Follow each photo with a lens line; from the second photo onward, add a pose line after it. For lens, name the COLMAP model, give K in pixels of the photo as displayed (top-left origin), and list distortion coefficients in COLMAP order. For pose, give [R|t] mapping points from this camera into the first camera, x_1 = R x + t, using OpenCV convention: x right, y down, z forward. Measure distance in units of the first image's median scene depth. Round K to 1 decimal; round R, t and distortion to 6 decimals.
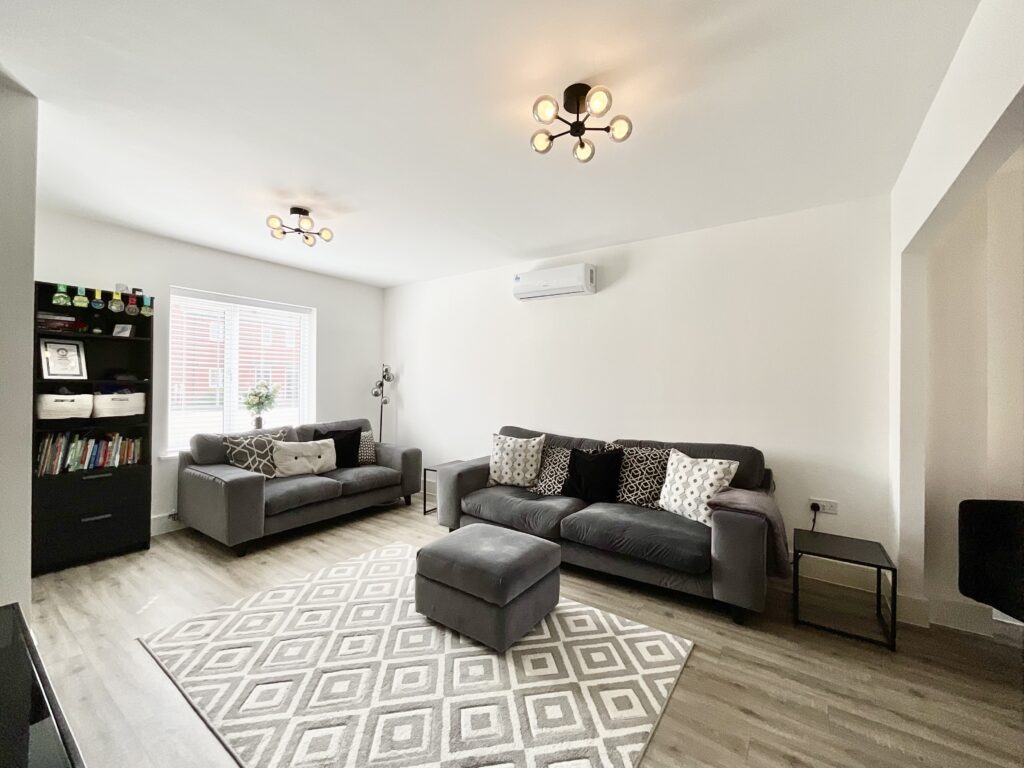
lens RADIAL K [[412.1, 0, 517.1], [0, 412.1, 382.4], [0, 0, 1]] dist [-0.002704, -0.000066]
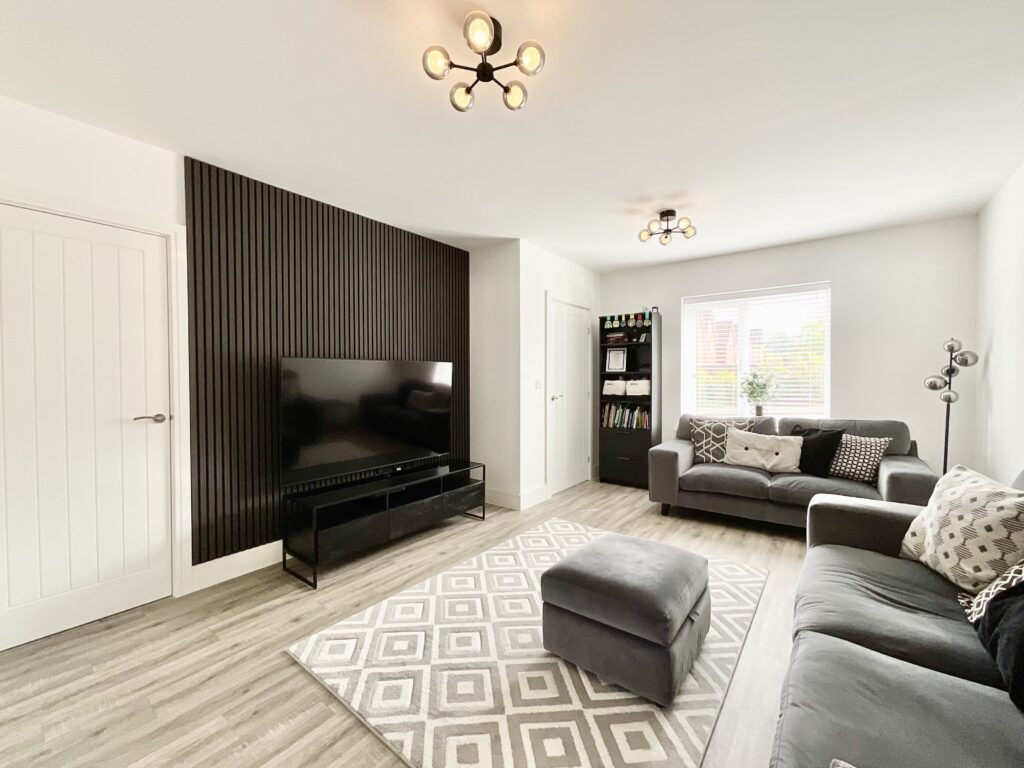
lens RADIAL K [[420.5, 0, 512.0], [0, 420.5, 384.0], [0, 0, 1]] dist [-0.001993, -0.000041]
pose [[-0.053908, 0.008011, -0.998514, 0.619665], [0.008387, 0.999936, 0.007569, 0.025517], [0.998511, -0.007967, -0.053972, 0.656304]]
